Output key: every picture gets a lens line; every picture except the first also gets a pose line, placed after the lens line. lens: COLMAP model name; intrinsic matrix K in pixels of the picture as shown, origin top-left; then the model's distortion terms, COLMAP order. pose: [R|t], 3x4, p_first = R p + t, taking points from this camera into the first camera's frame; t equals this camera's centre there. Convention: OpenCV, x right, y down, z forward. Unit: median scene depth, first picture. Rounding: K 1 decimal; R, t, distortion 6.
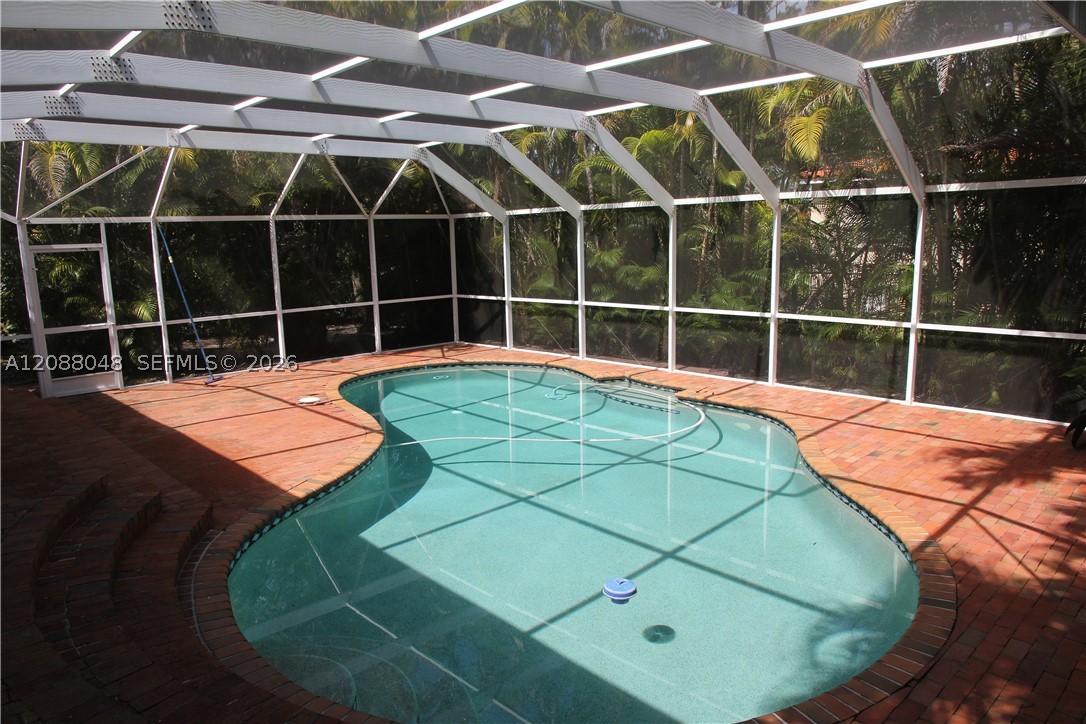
lens RADIAL K [[746.2, 0, 535.4], [0, 746.2, 361.0], [0, 0, 1]] dist [-0.093449, 0.058213]
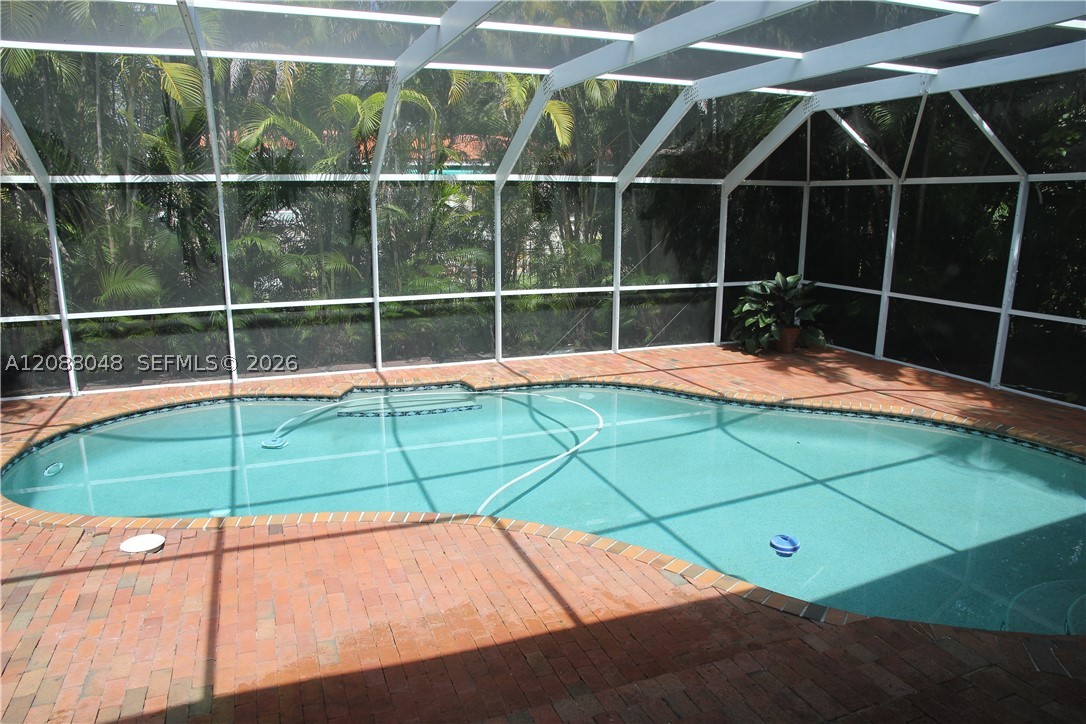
lens RADIAL K [[746.2, 0, 539.0], [0, 746.2, 362.9], [0, 0, 1]] dist [-0.093449, 0.058213]
pose [[0.378965, -0.168730, 0.909899, -0.716500], [0.142119, 0.982185, 0.122943, -0.101287], [-0.914433, 0.082723, 0.396194, 0.636997]]
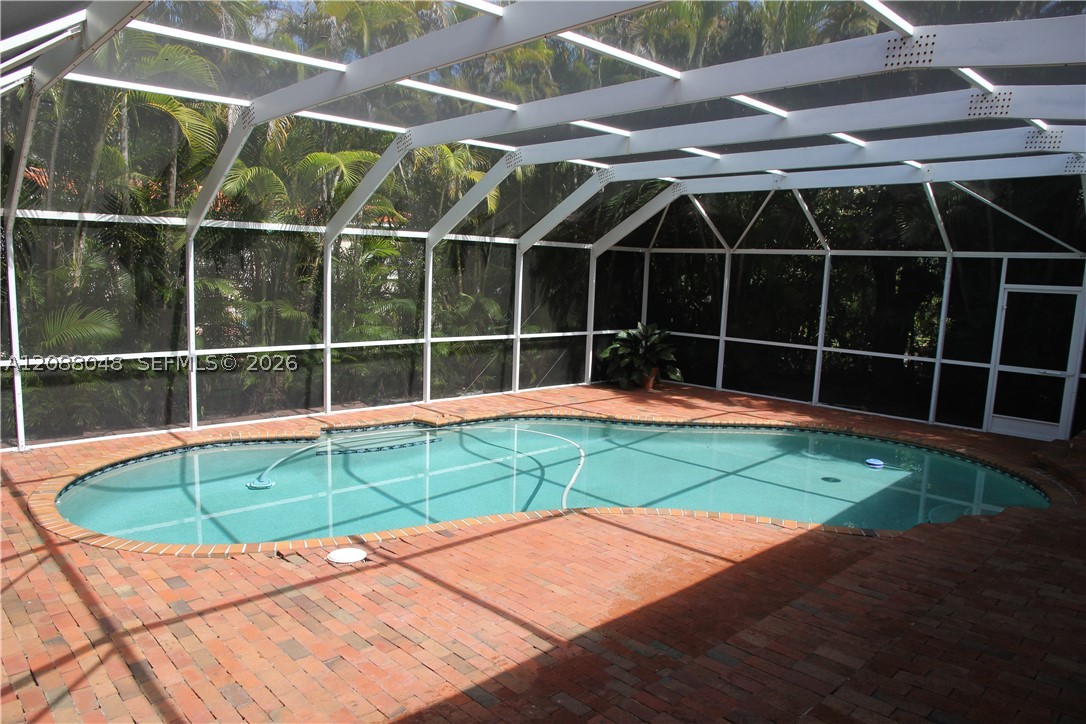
lens RADIAL K [[746.2, 0, 540.5], [0, 746.2, 363.6], [0, 0, 1]] dist [-0.093449, 0.058213]
pose [[-0.005259, -0.098498, 0.995123, -0.939003], [0.130756, 0.986525, 0.098338, -0.135068], [-0.991401, 0.130636, 0.007691, 0.963057]]
